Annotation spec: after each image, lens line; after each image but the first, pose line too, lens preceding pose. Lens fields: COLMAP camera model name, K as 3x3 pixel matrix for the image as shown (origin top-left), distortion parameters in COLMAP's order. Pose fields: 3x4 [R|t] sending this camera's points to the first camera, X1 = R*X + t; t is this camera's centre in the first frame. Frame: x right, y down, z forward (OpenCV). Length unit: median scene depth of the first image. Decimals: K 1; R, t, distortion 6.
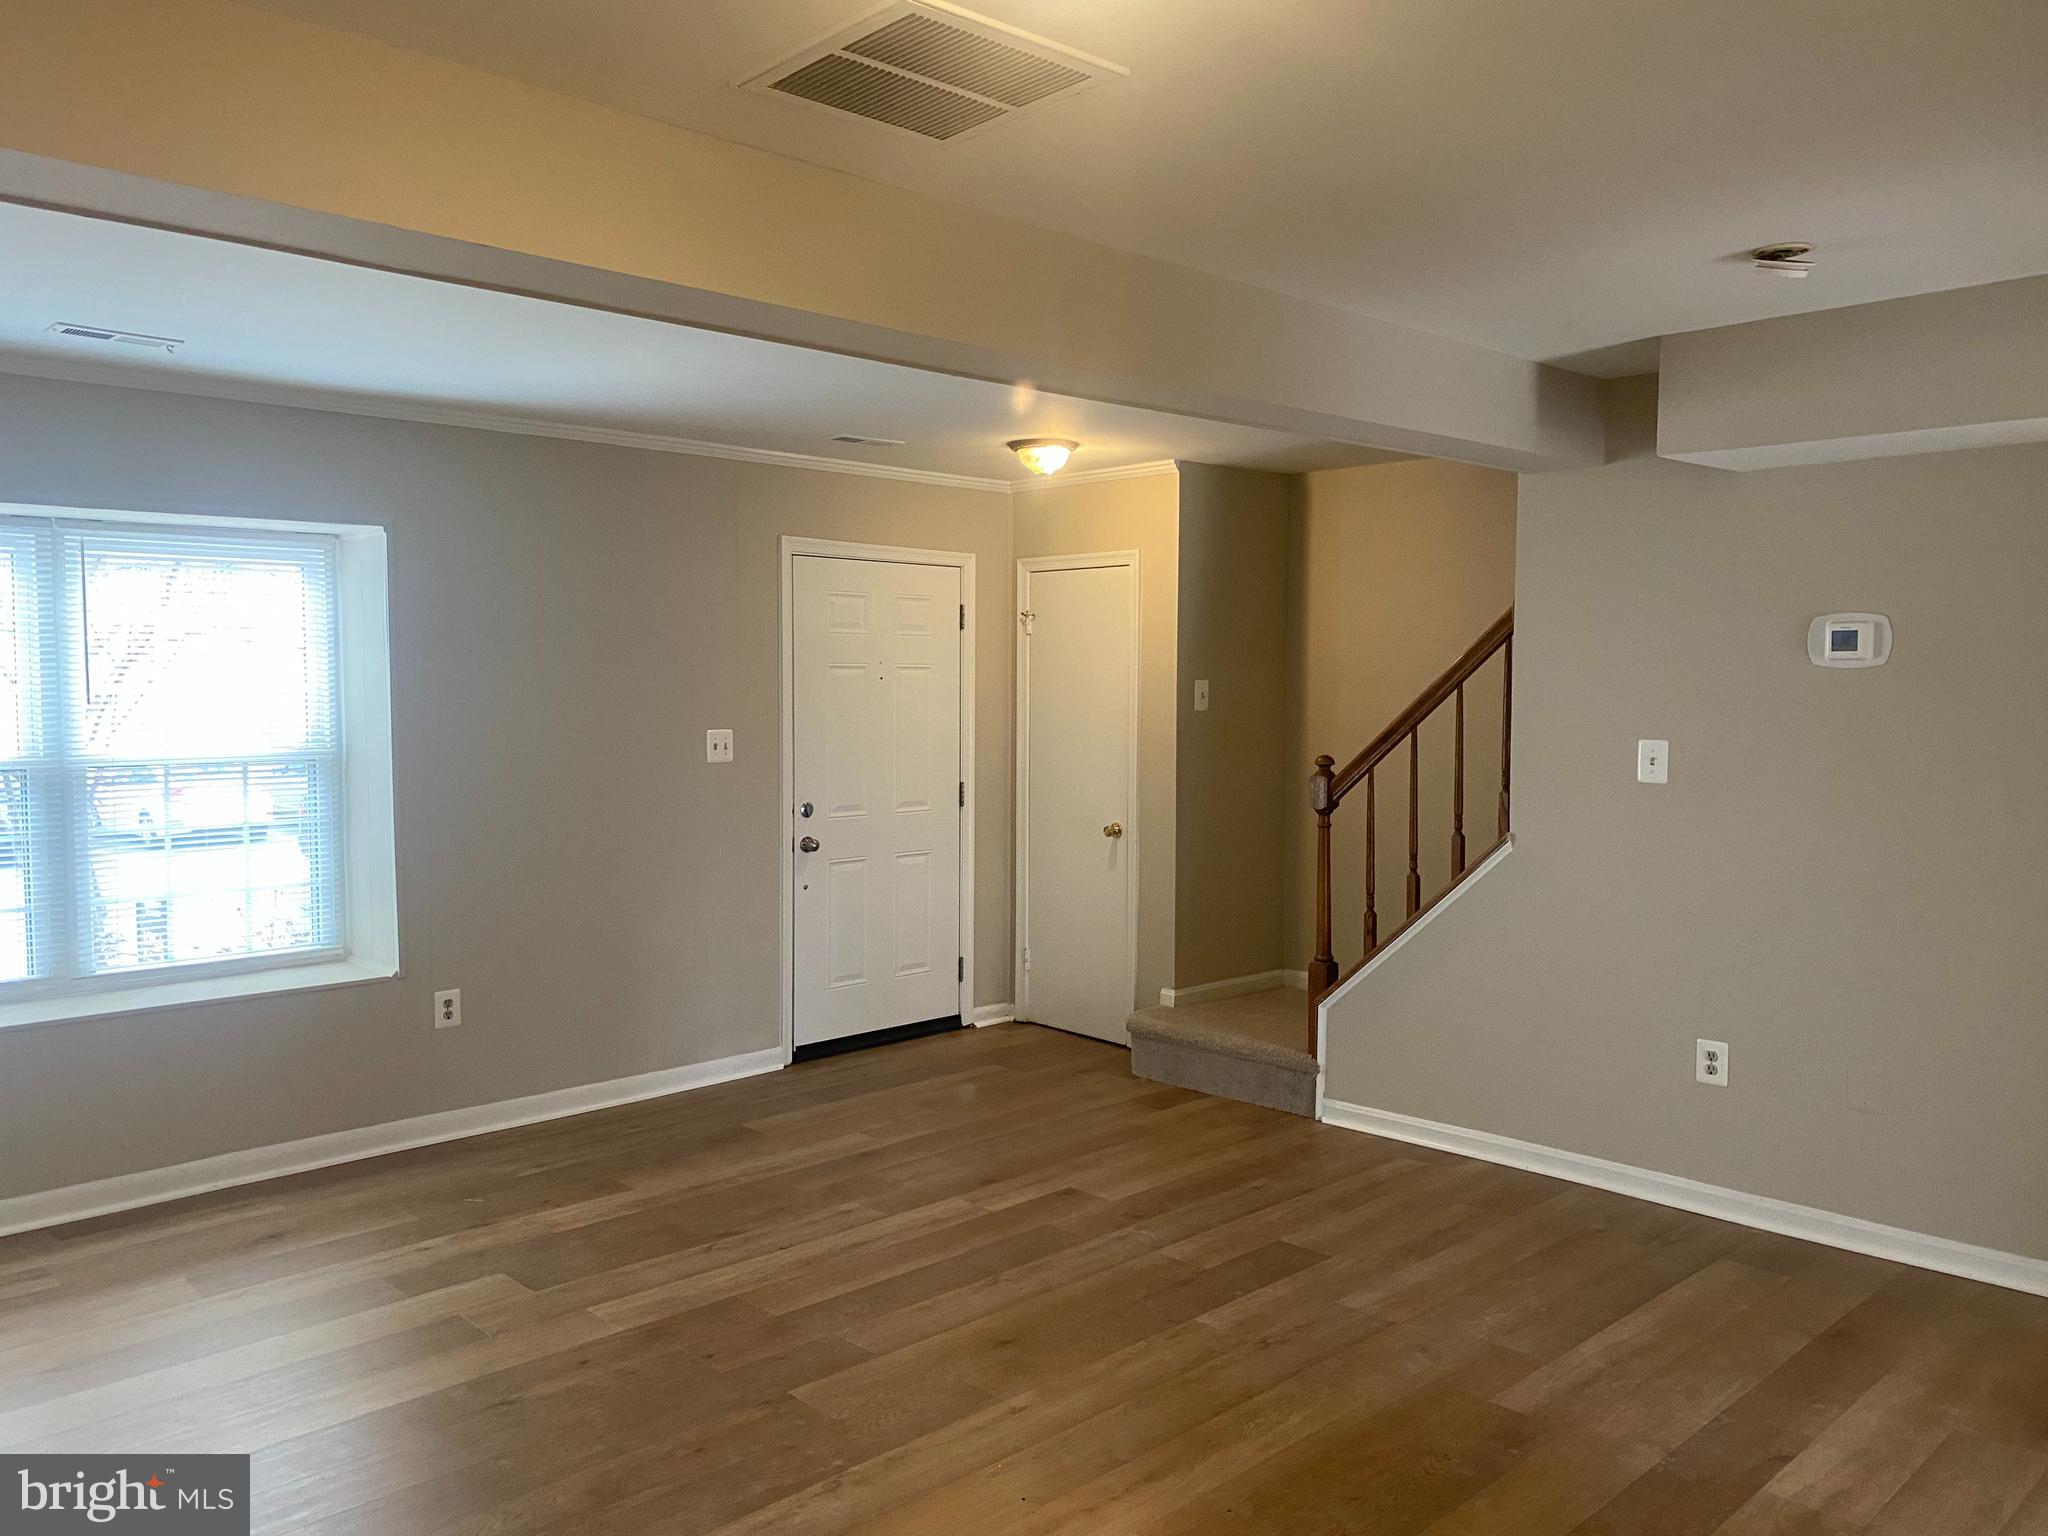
lens RADIAL K [[1522.6, 0, 1028.0], [0, 1522.6, 781.8], [0, 0, 1]] dist [0.082770, -0.143944]
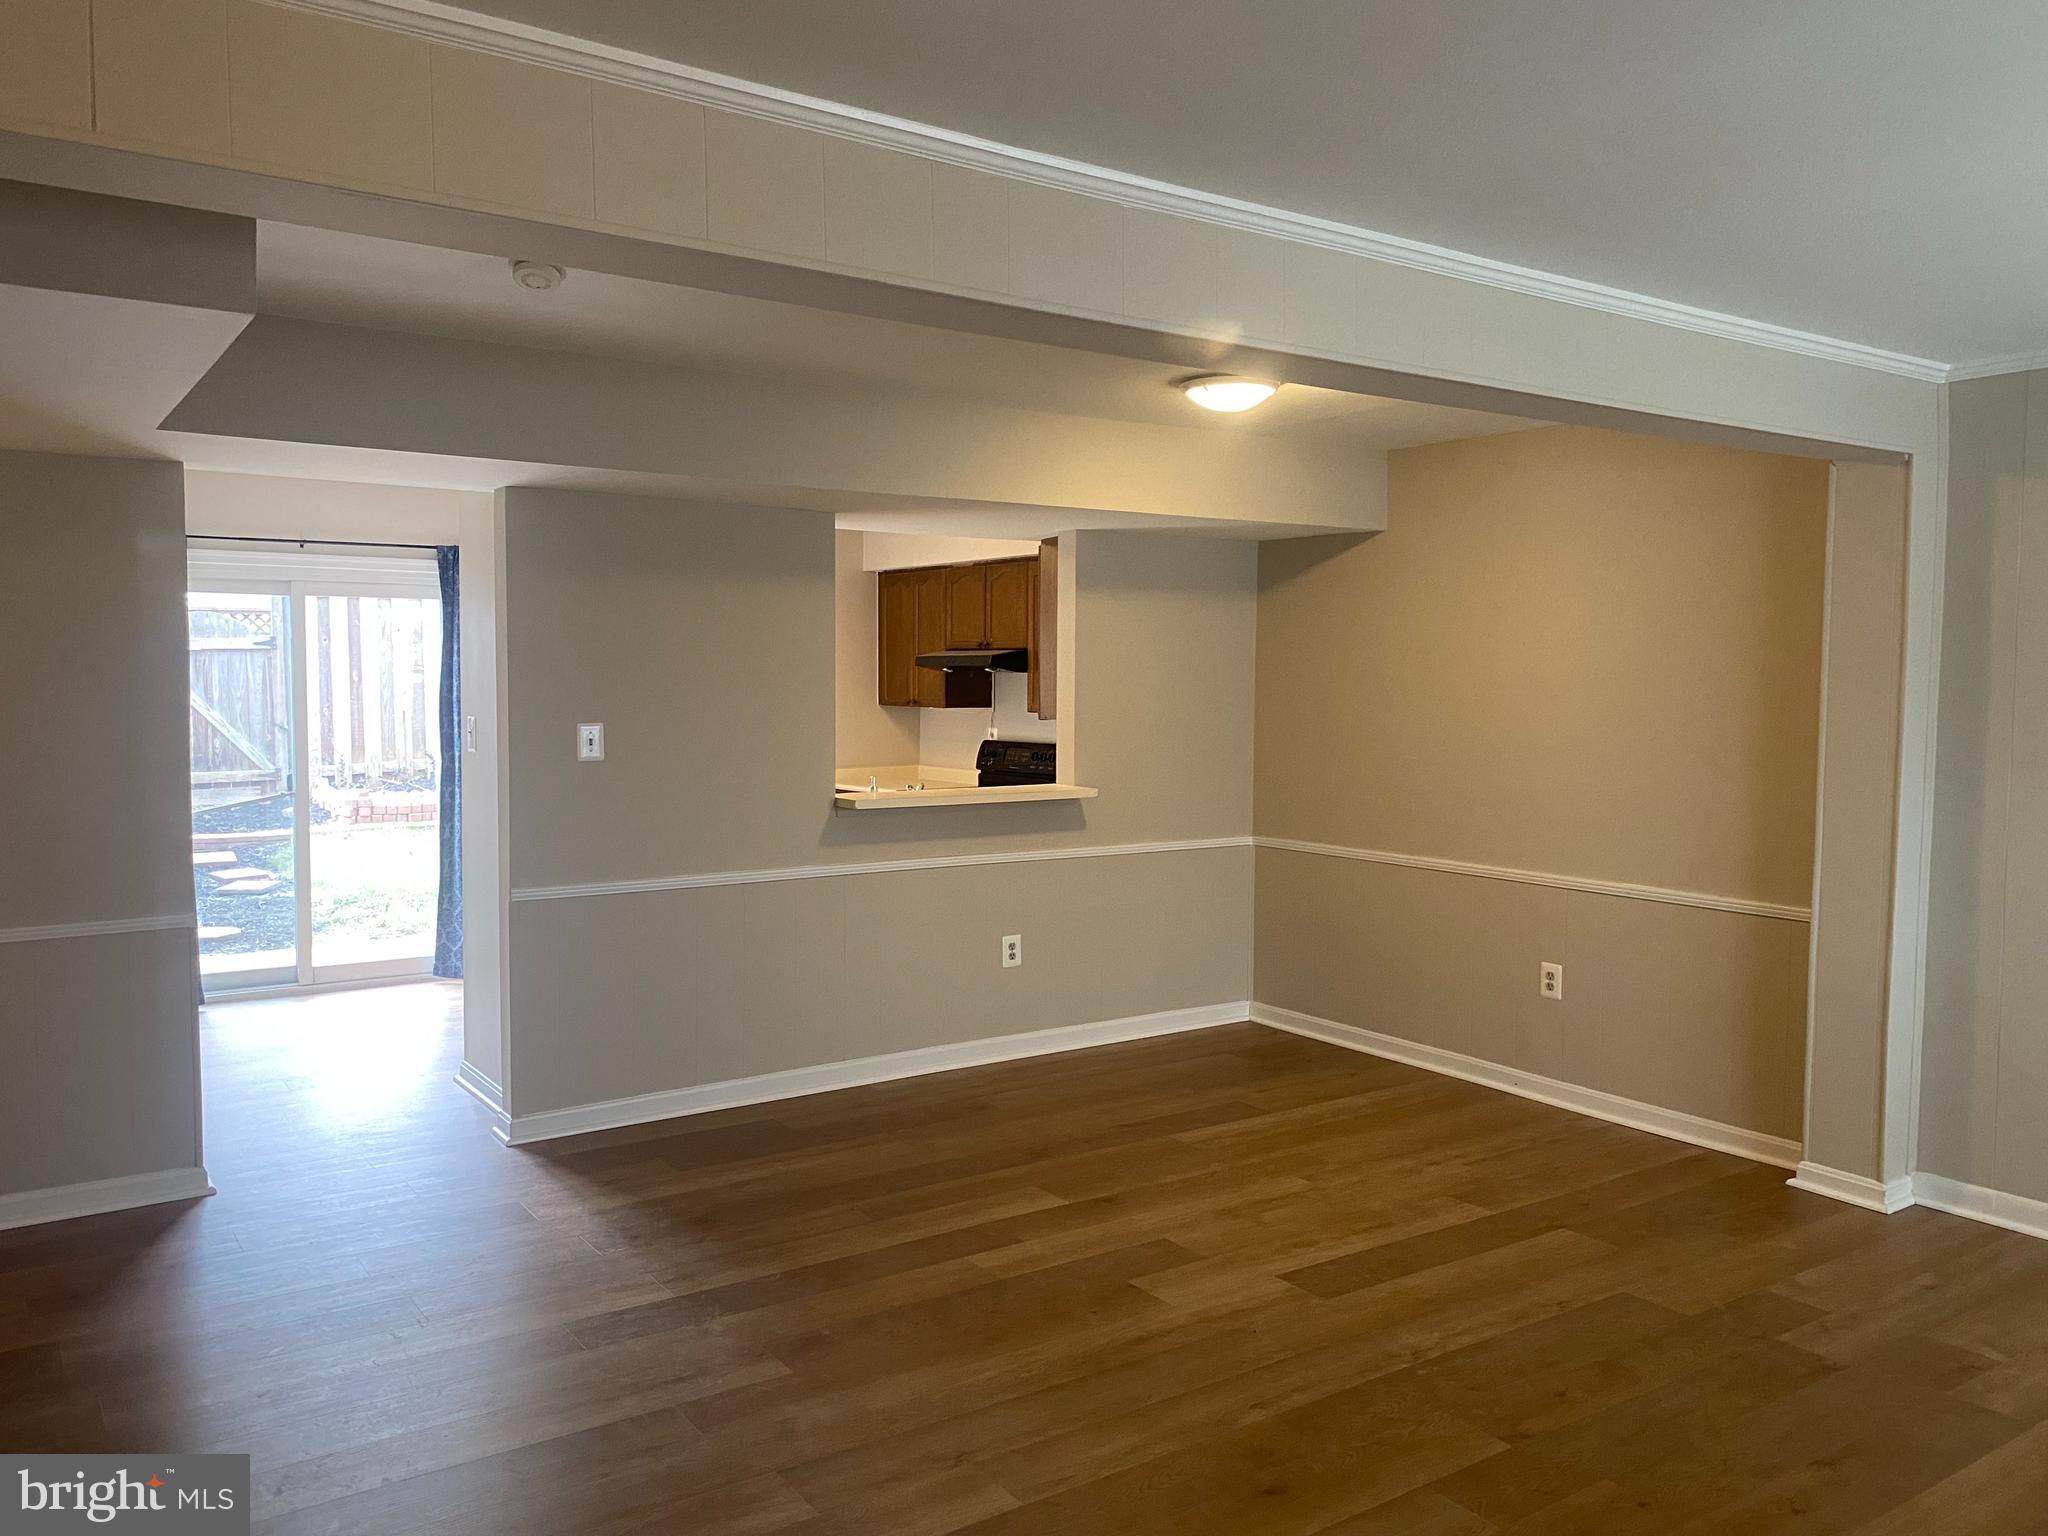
lens RADIAL K [[1624.5, 0, 1024.0], [0, 1624.5, 768.0], [0, 0, 1]] dist [0.033700, 0.002314]
pose [[-0.987593, -0.013051, 0.156493, -0.011486], [0.006257, 0.992479, 0.122257, -0.088043], [-0.156912, 0.121719, -0.980083, 1.367547]]
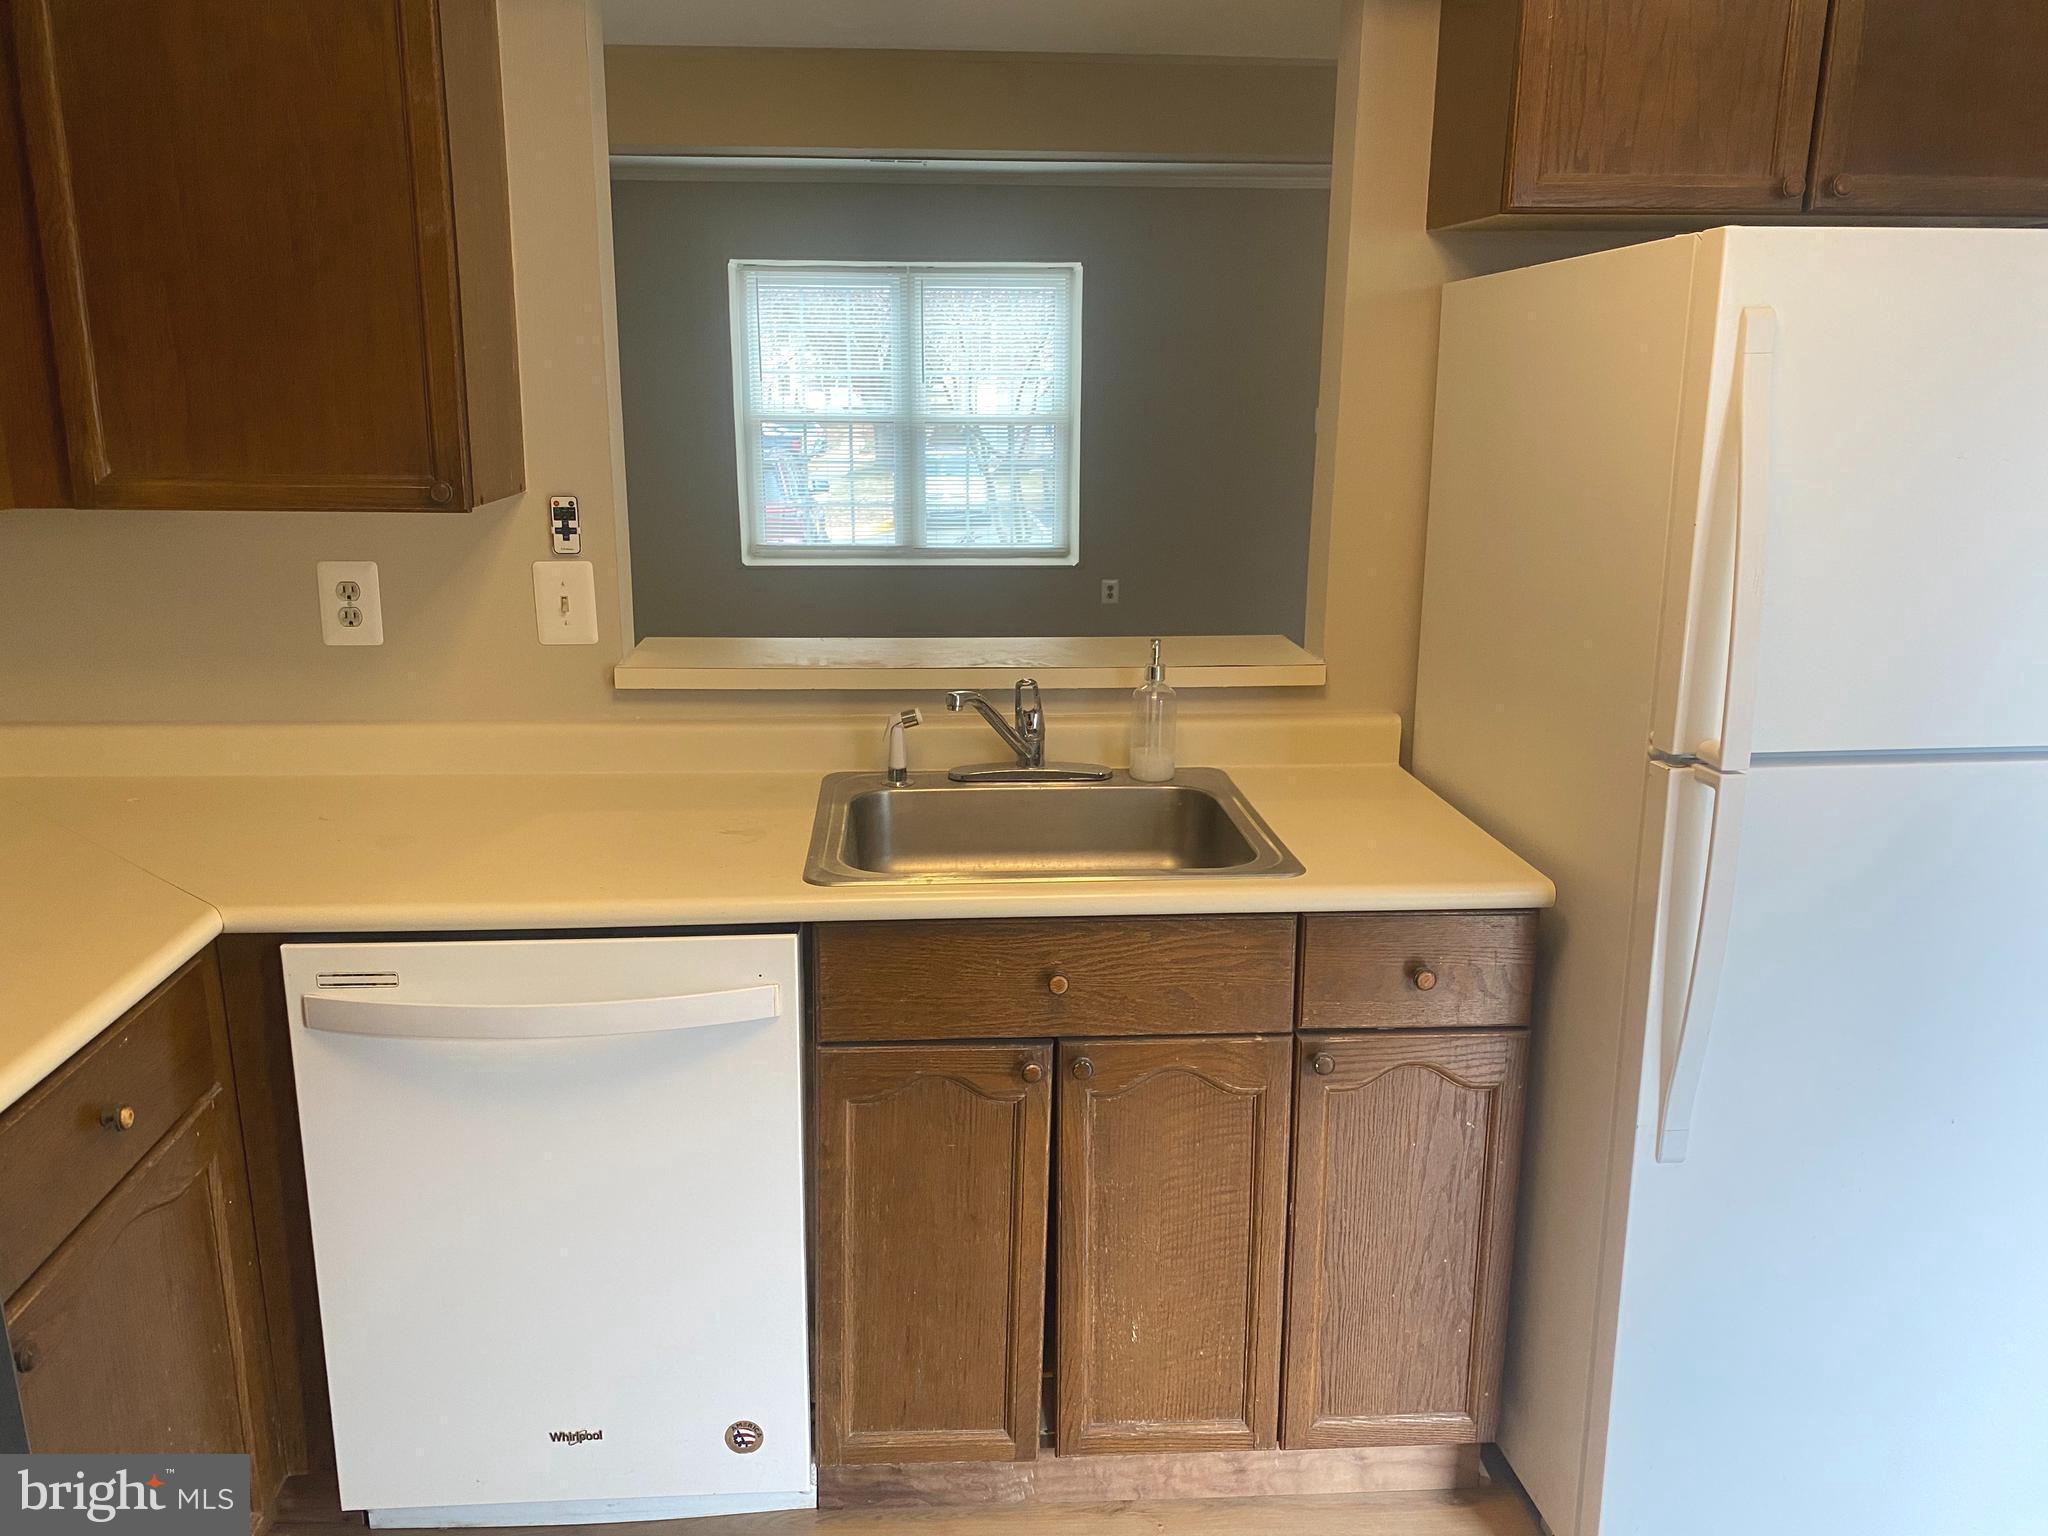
lens RADIAL K [[1522.6, 0, 1028.0], [0, 1522.6, 781.8], [0, 0, 1]] dist [0.082770, -0.143944]
pose [[0.775573, 0.166942, -0.608783, 0.569954], [-0.047575, 0.977112, 0.207337, 0.023432], [0.629463, -0.131842, 0.765764, -0.267914]]
